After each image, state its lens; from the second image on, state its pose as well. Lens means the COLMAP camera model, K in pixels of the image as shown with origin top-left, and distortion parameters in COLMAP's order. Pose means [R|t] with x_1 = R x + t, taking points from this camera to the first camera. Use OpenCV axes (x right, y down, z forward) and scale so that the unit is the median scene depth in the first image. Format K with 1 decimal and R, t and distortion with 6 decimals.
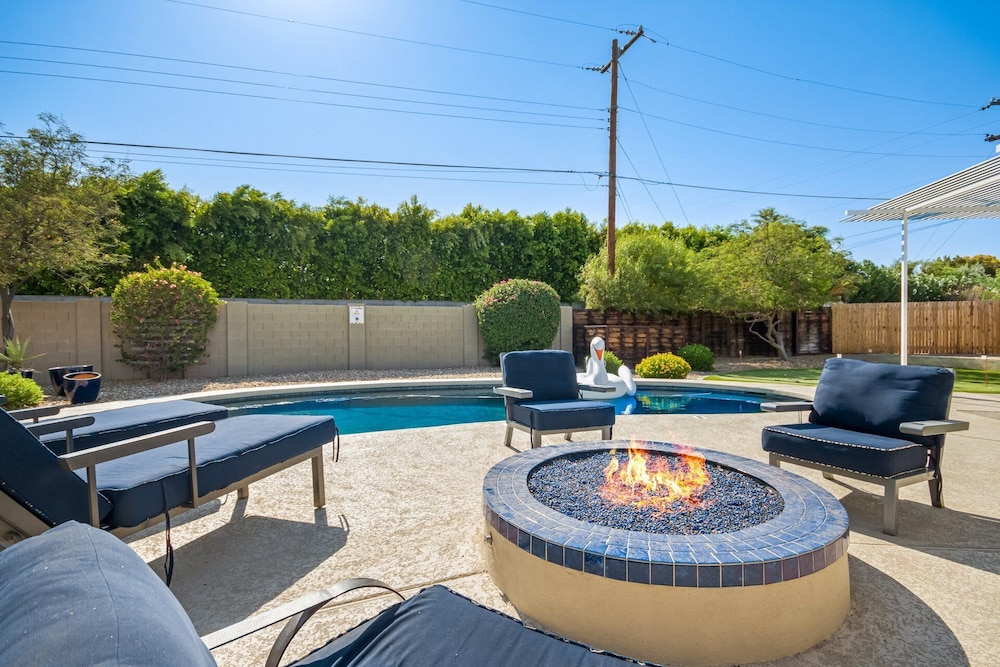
lens RADIAL K [[467.5, 0, 508.3], [0, 467.5, 335.6], [0, 0, 1]] dist [0.001219, 0.000130]
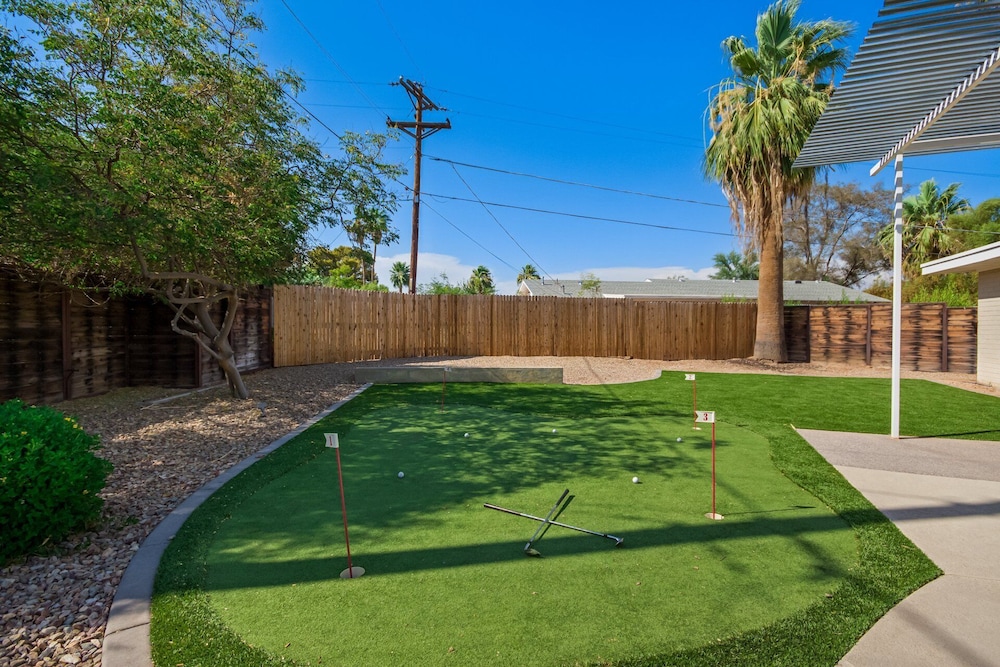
lens RADIAL K [[467.5, 0, 508.3], [0, 467.5, 335.6], [0, 0, 1]] dist [0.001219, 0.000130]
pose [[0.266586, -0.011361, 0.963744, 0.212367], [0.004672, 0.999934, 0.010496, -0.006786], [-0.963800, 0.001705, 0.266621, 0.573694]]
